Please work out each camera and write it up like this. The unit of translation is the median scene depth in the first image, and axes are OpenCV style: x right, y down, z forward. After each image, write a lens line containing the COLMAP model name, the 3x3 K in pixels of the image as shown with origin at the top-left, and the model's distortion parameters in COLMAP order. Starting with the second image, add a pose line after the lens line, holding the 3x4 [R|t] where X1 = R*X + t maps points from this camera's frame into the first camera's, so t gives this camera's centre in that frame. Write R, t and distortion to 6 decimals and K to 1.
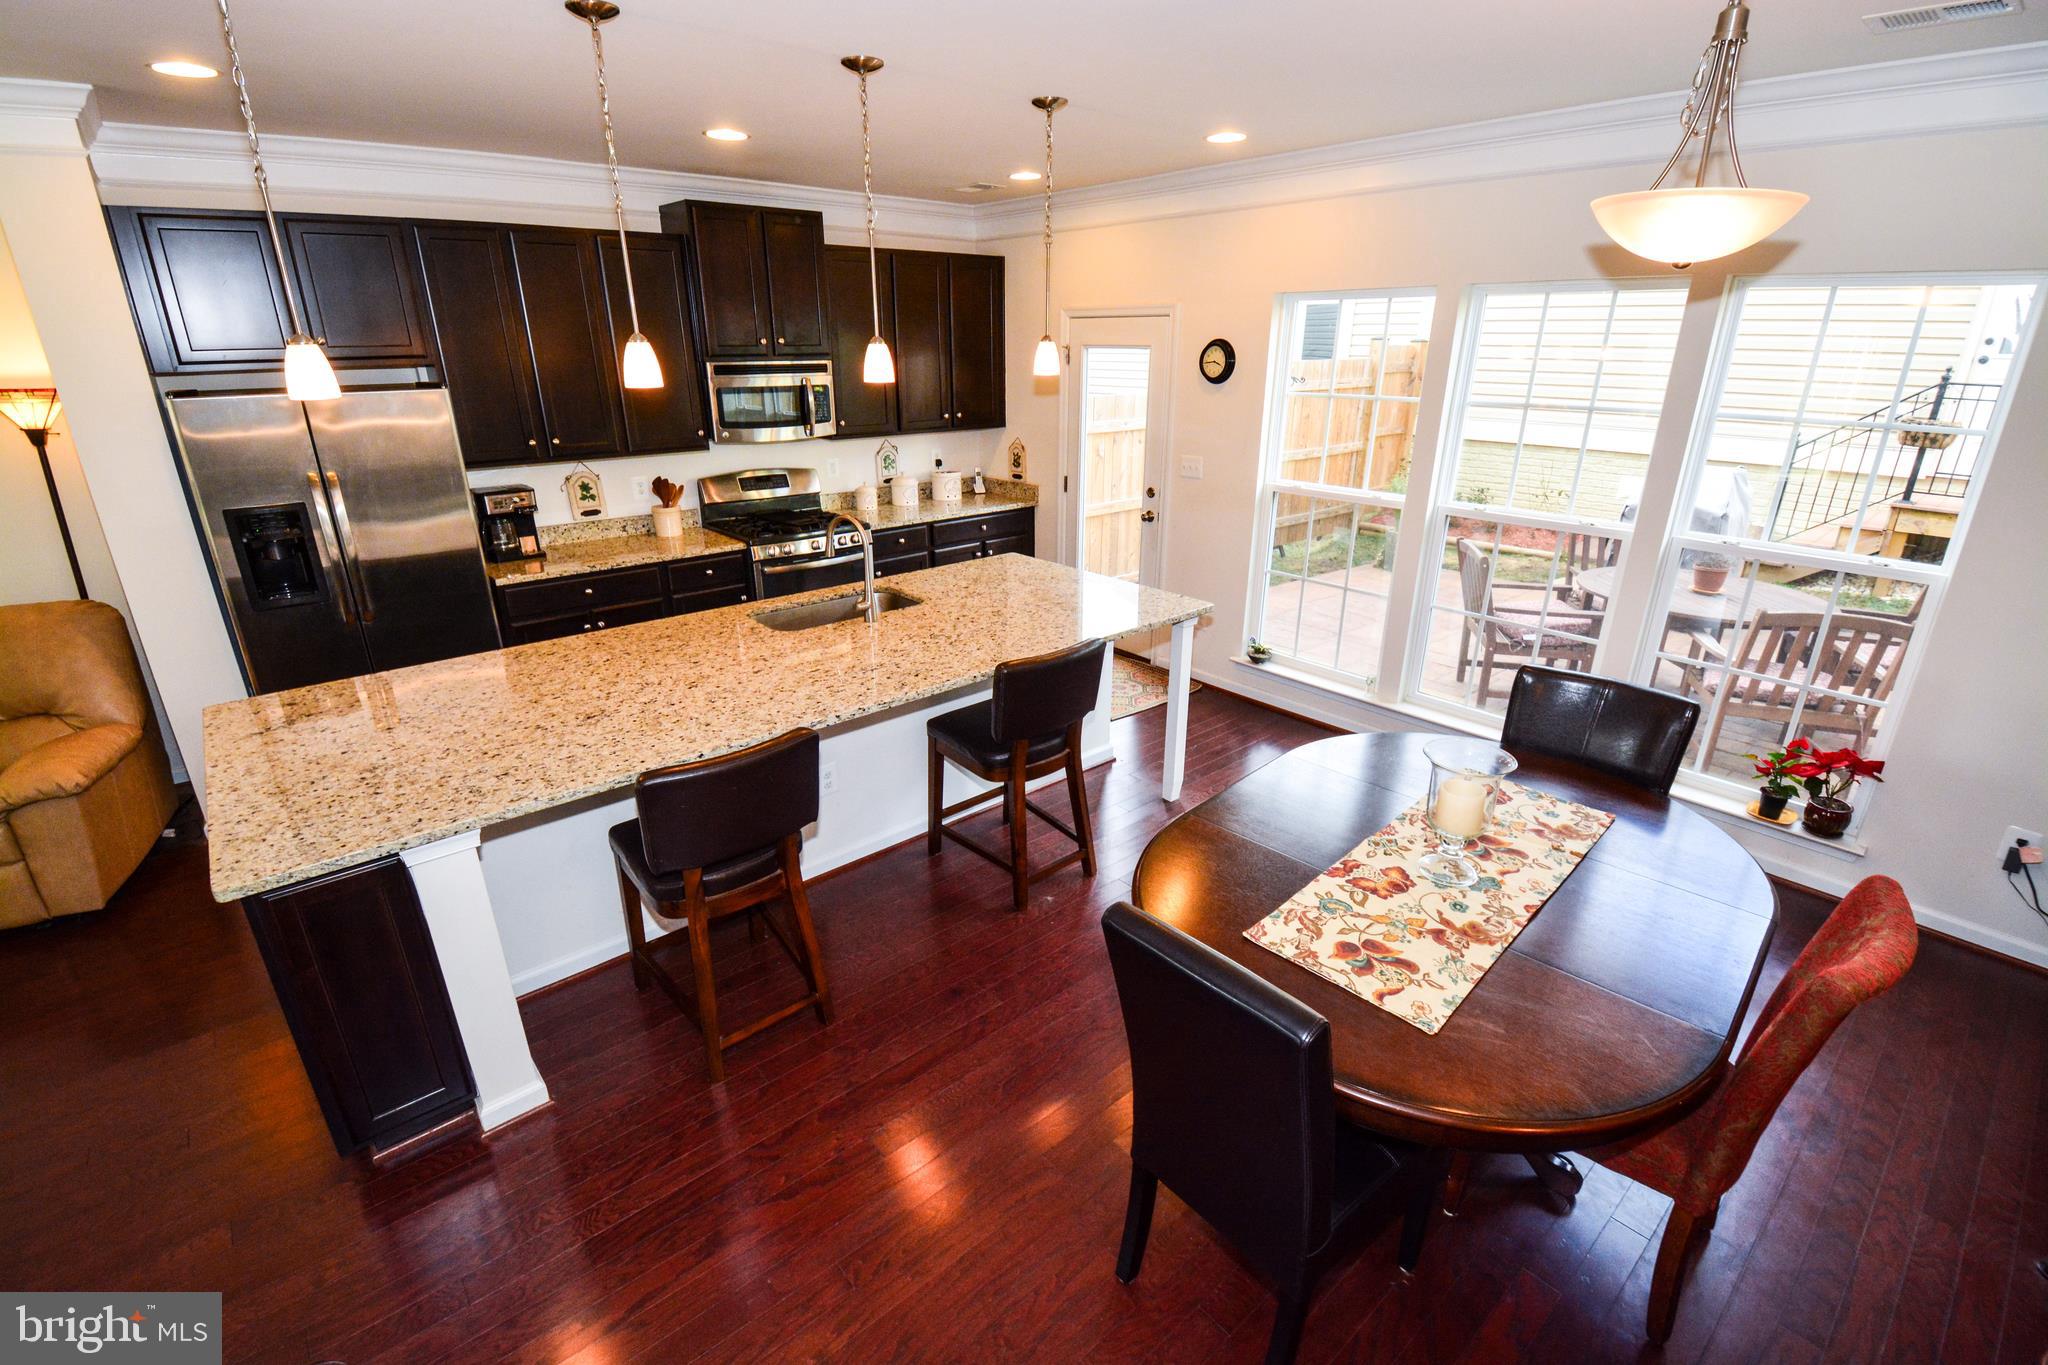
lens RADIAL K [[903.7, 0, 1019.5], [0, 903.7, 687.4], [0, 0, 1]] dist [0.014122, -0.024535]
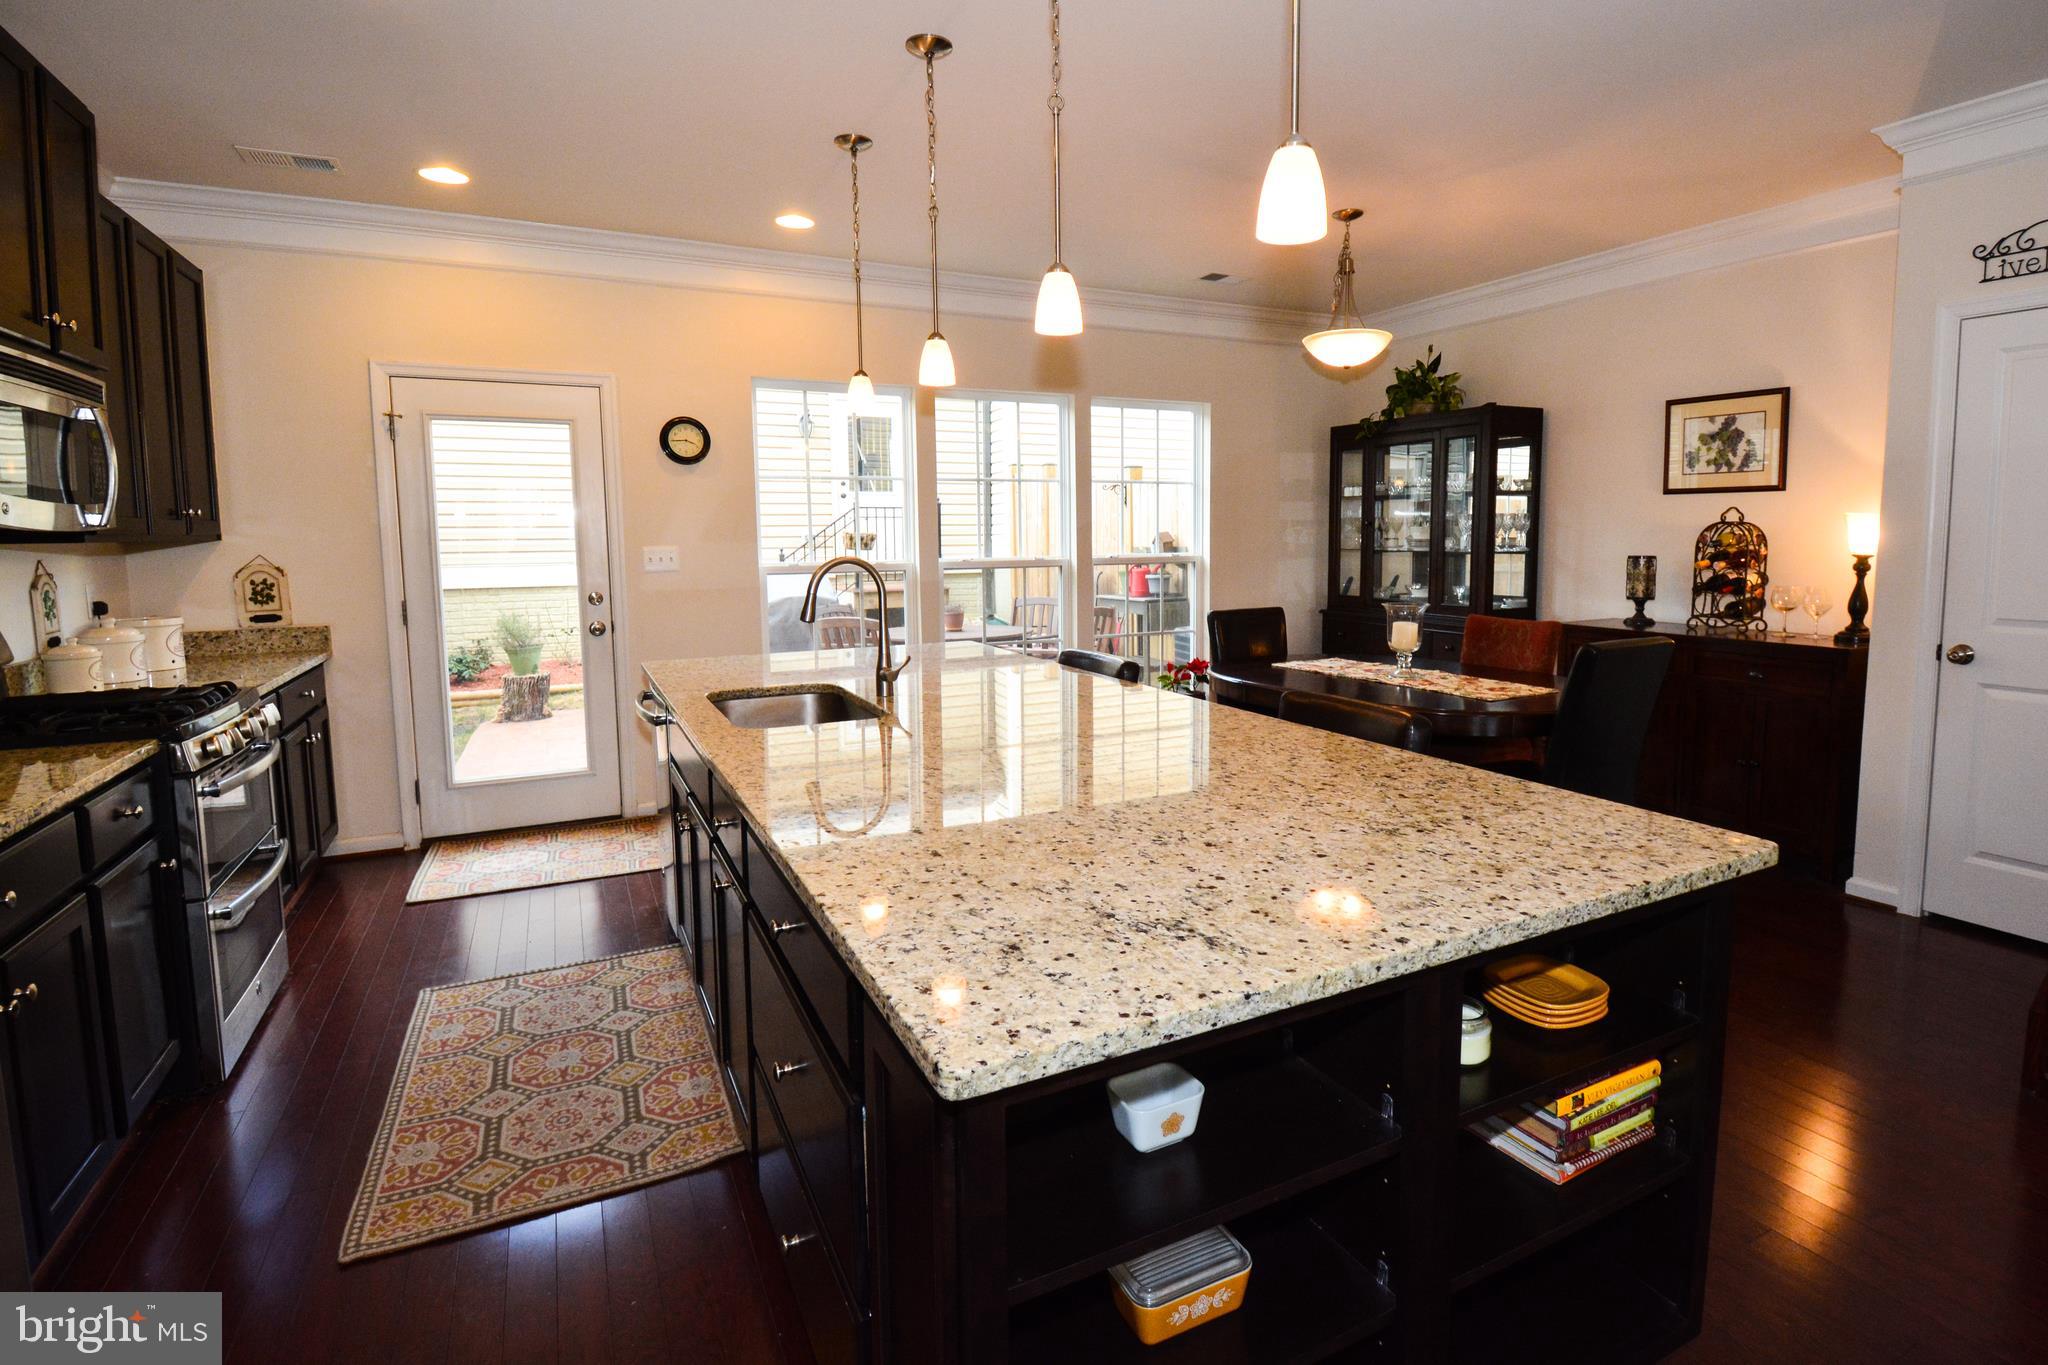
lens RADIAL K [[998.6, 0, 1075.1], [0, 998.6, 626.1], [0, 0, 1]] dist [0.015315, -0.025038]
pose [[0.223991, -0.091884, 0.970250, -0.724662], [0.357762, 0.933795, 0.005839, -0.060874], [-0.906551, 0.345811, 0.242034, 0.511913]]
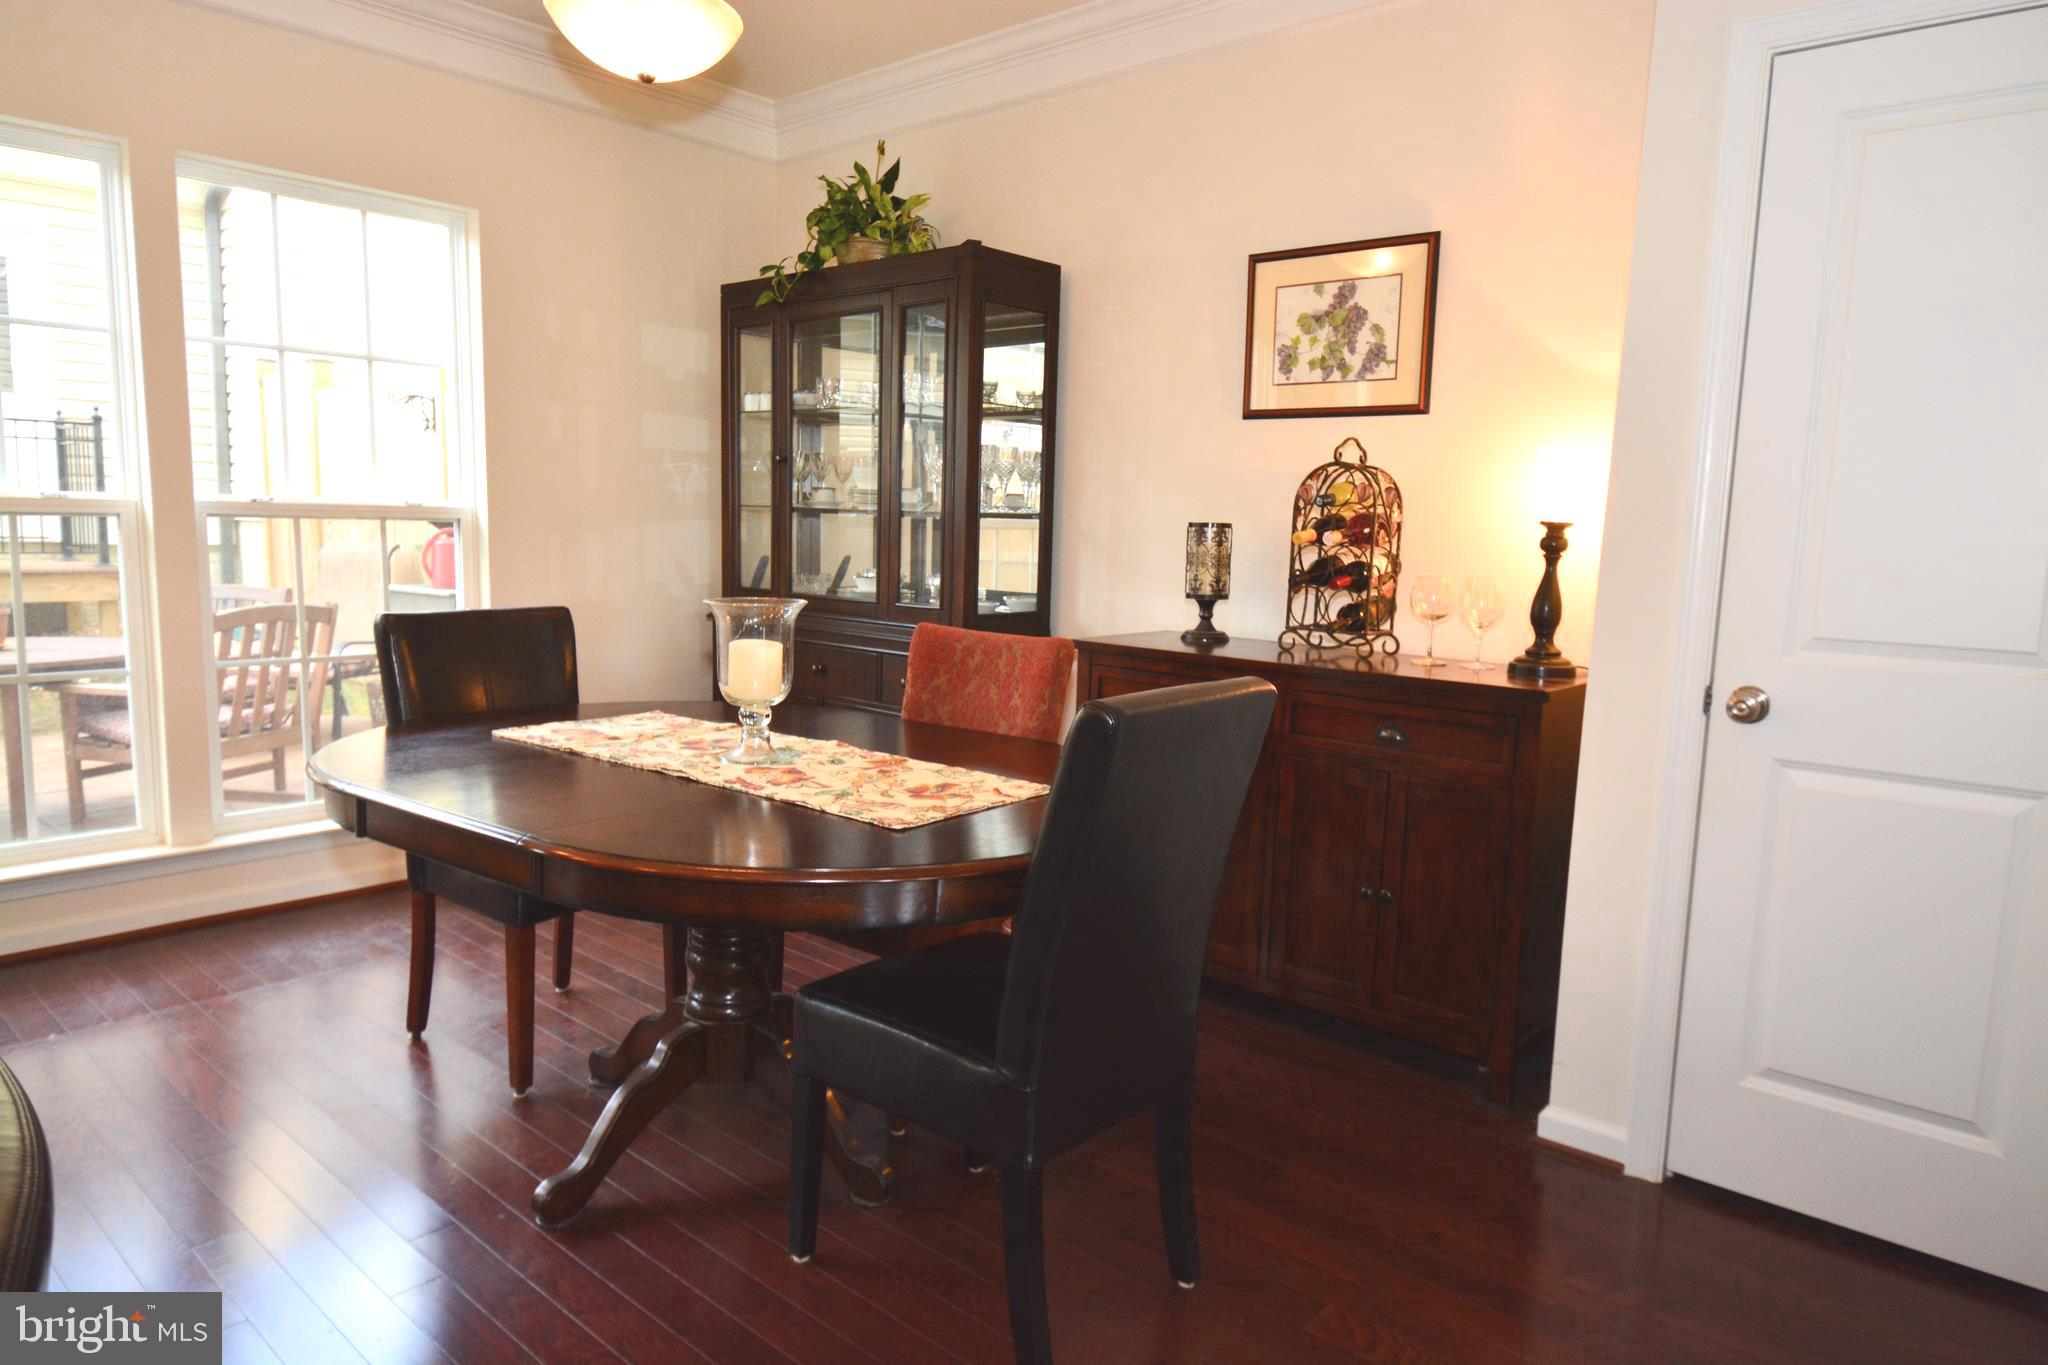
lens RADIAL K [[1271.8, 0, 1010.9], [0, 1271.8, 685.7], [0, 0, 1]] dist [0.006166, 0.001265]
pose [[-0.136817, -0.131896, 0.981776, -0.309918], [0.330673, 0.928165, 0.170775, 0.010602], [-0.933775, 0.348012, -0.083374, 0.410336]]
